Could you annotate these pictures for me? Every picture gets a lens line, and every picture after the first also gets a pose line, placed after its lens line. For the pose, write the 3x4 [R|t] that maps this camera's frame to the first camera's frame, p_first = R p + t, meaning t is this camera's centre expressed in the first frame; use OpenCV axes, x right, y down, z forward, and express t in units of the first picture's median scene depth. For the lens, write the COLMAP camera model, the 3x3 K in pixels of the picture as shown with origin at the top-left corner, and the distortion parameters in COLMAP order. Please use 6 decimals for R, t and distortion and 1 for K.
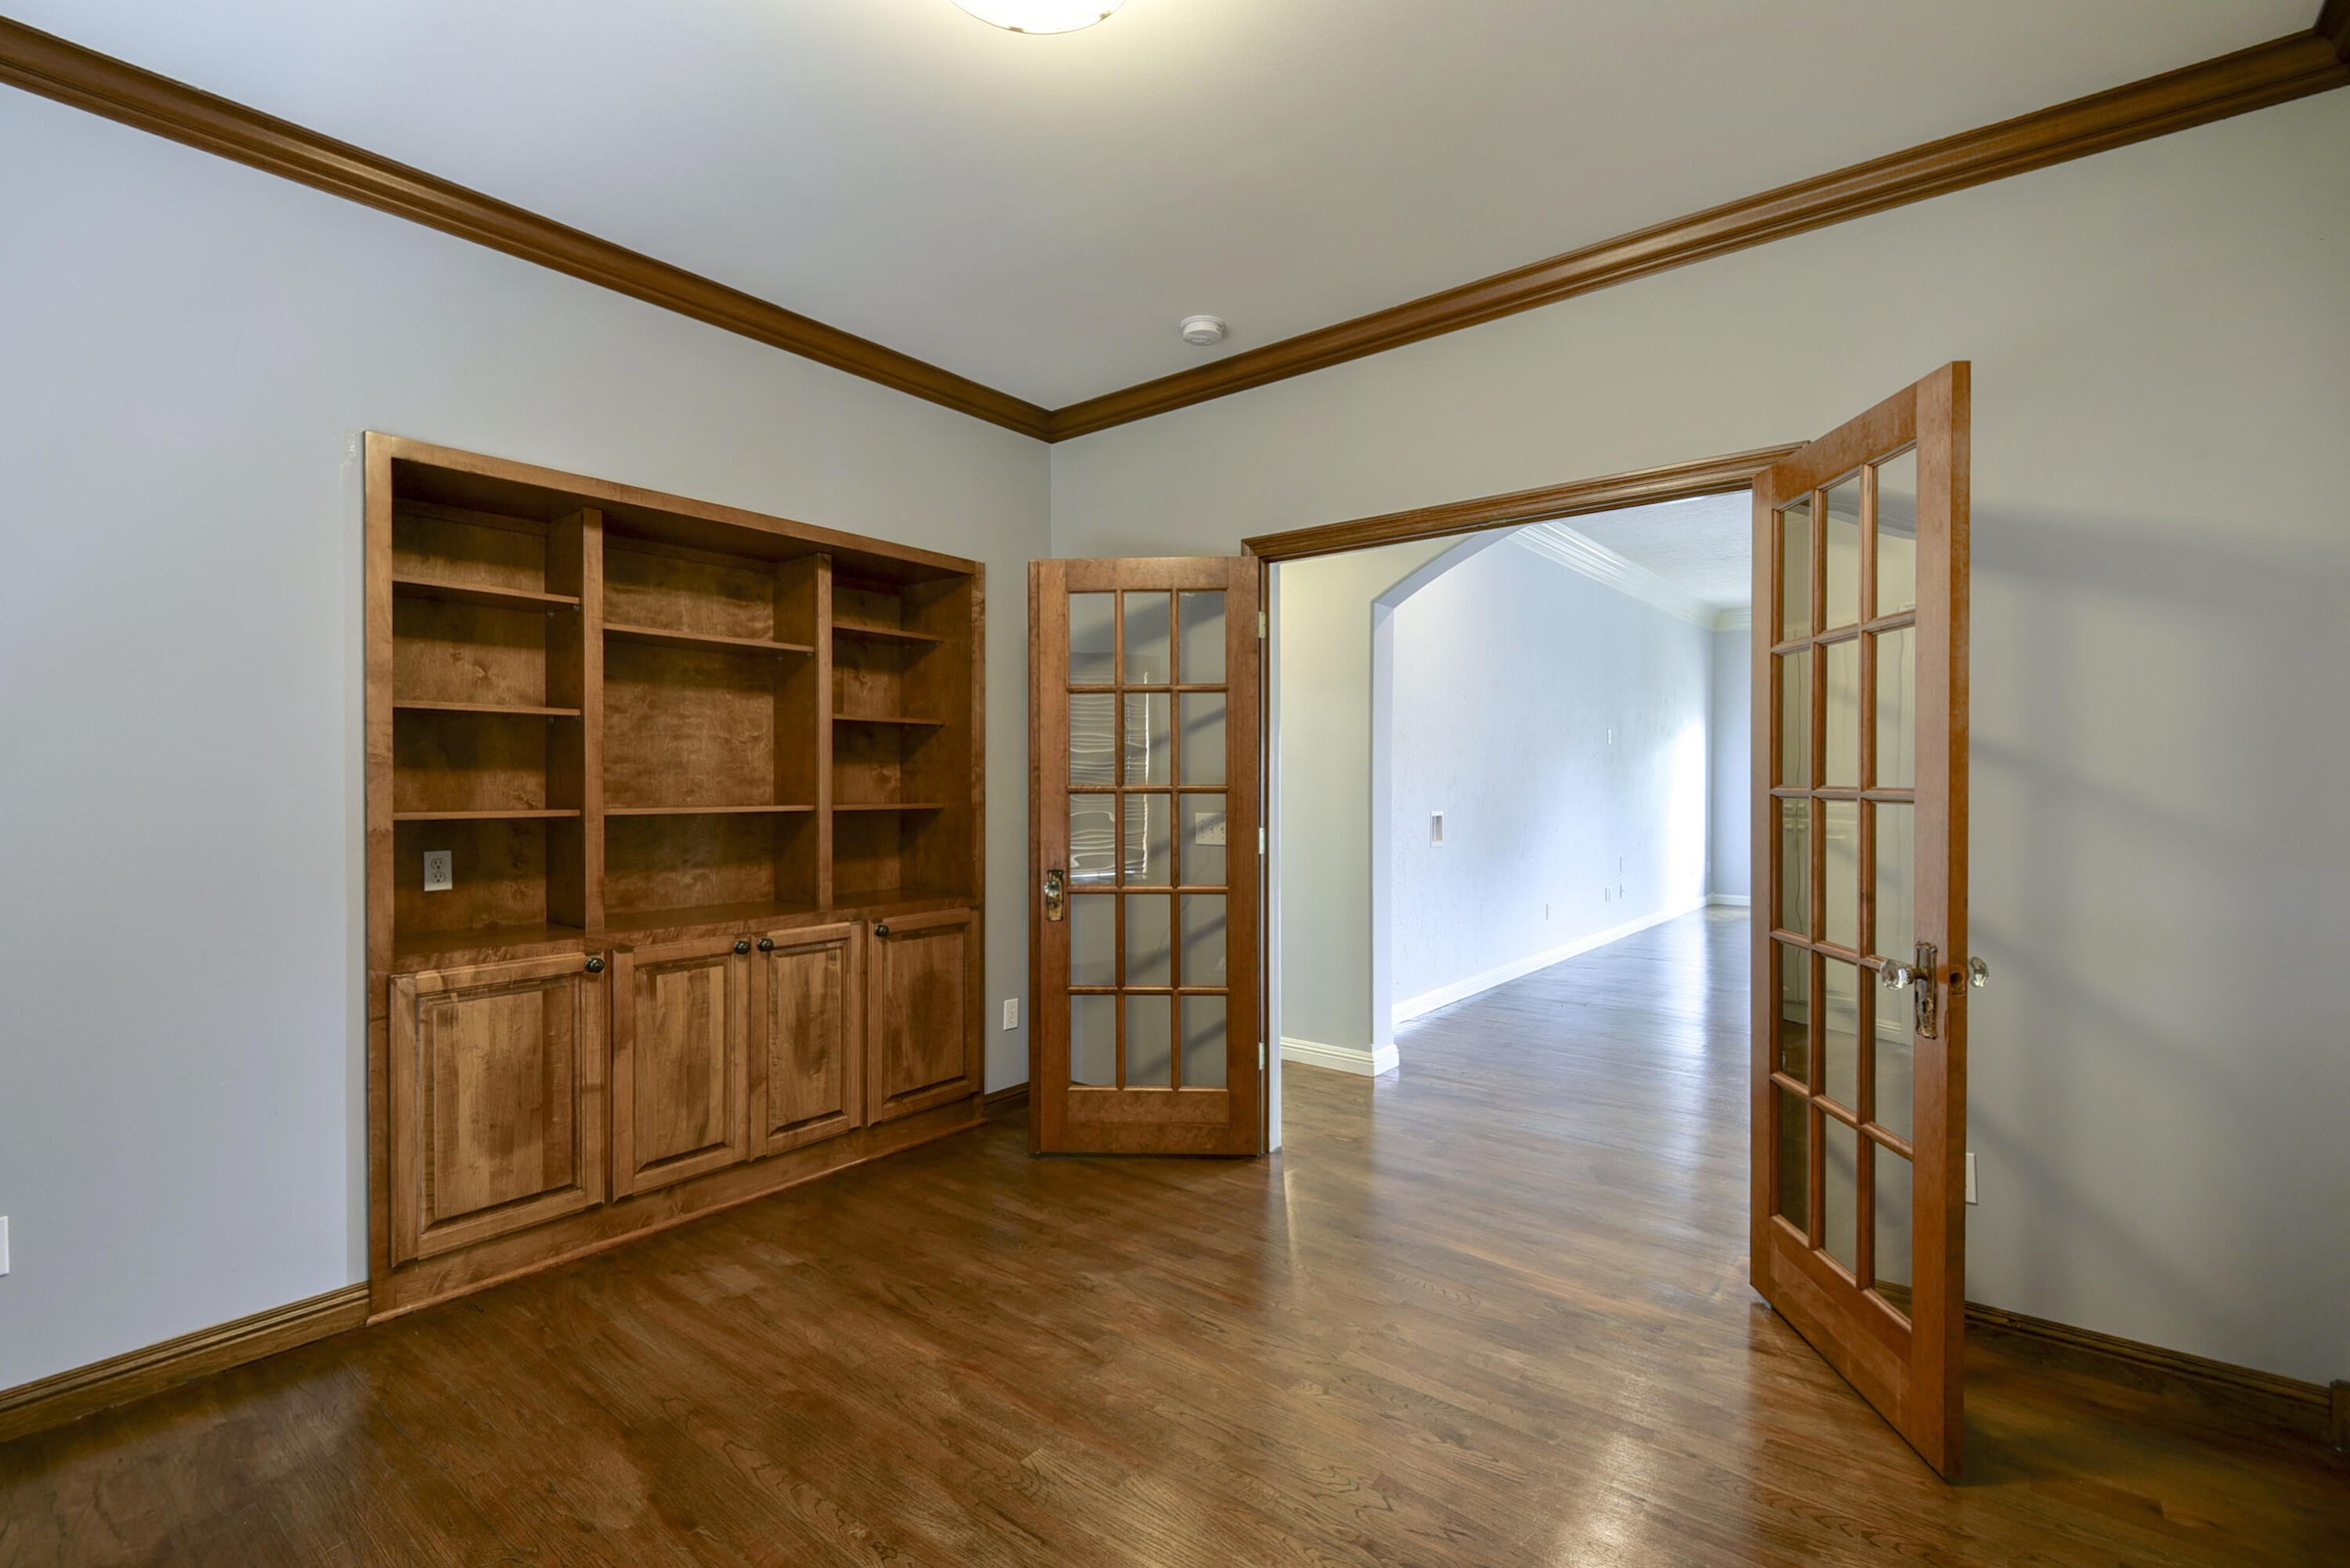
lens RADIAL K [[1083.6, 0, 1175.0], [0, 1083.6, 784.0], [0, 0, 1]] dist [0.002043, -0.000531]
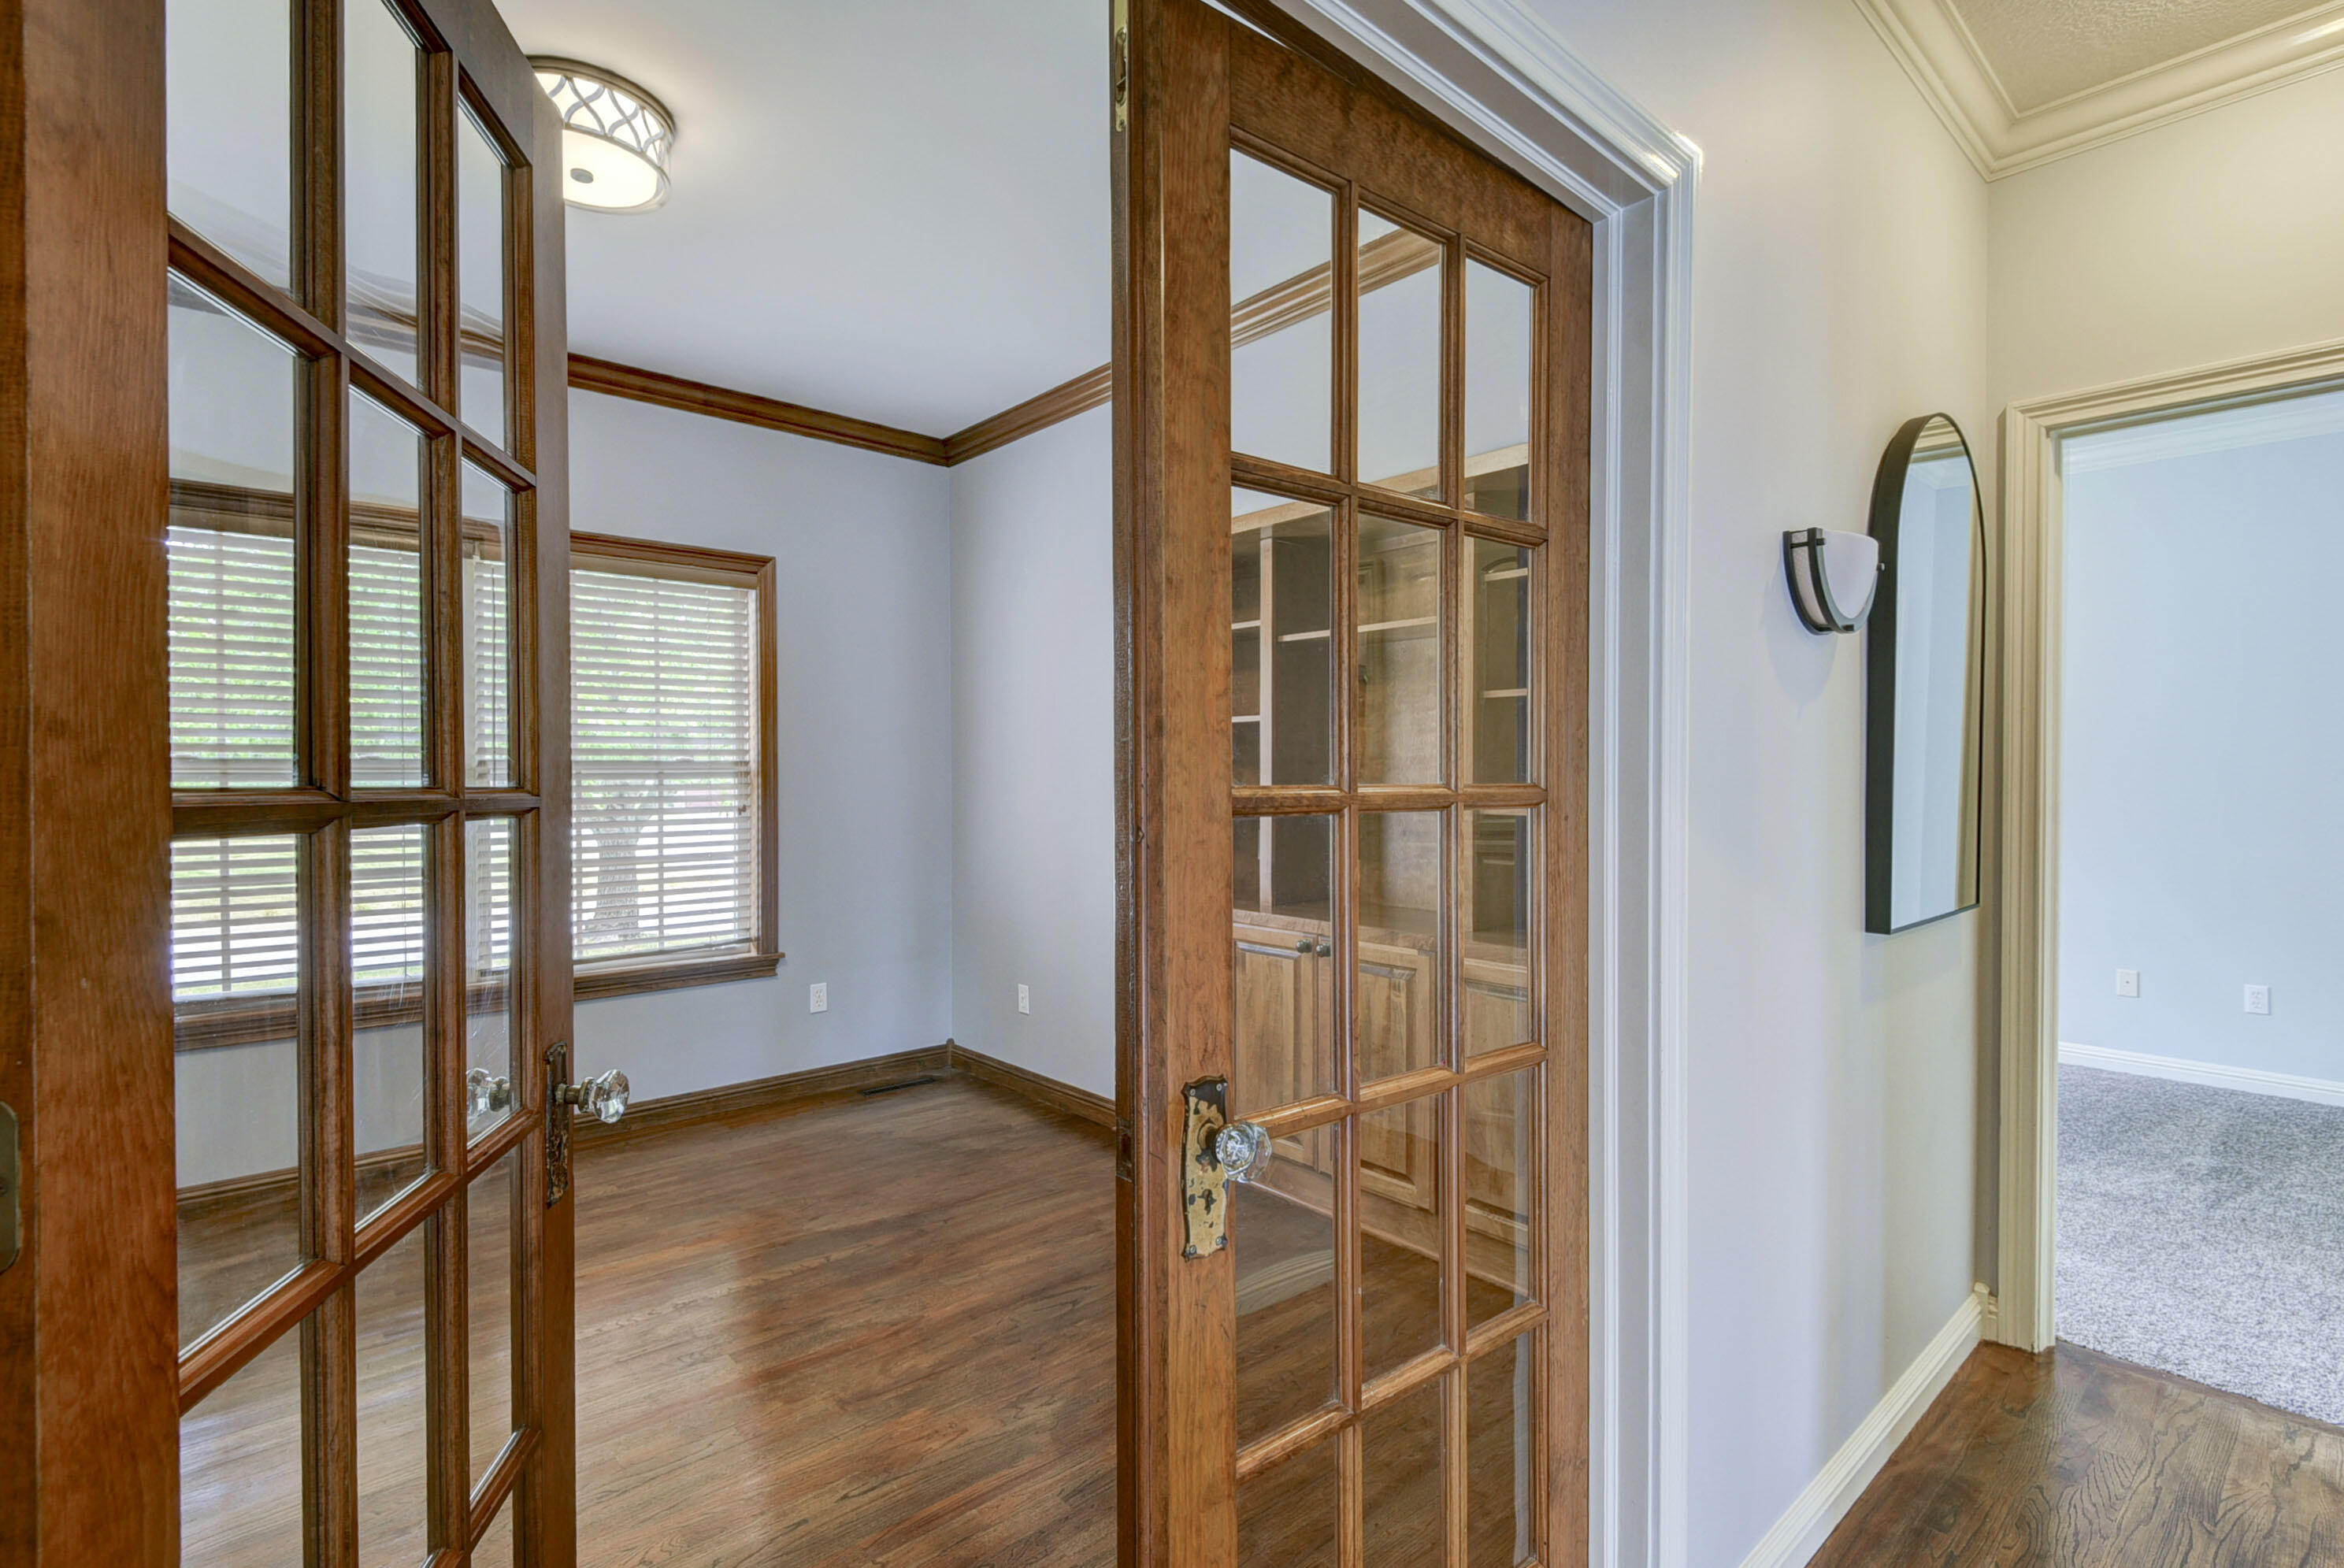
lens RADIAL K [[1077.3, 0, 1172.0], [0, 1077.3, 784.0], [0, 0, 1]] dist [0.001033, 0.000084]
pose [[-0.161179, 0.021148, -0.986699, 0.762841], [0.000123, 0.999771, 0.021408, -0.025061], [0.986925, 0.003329, -0.161145, 1.357727]]
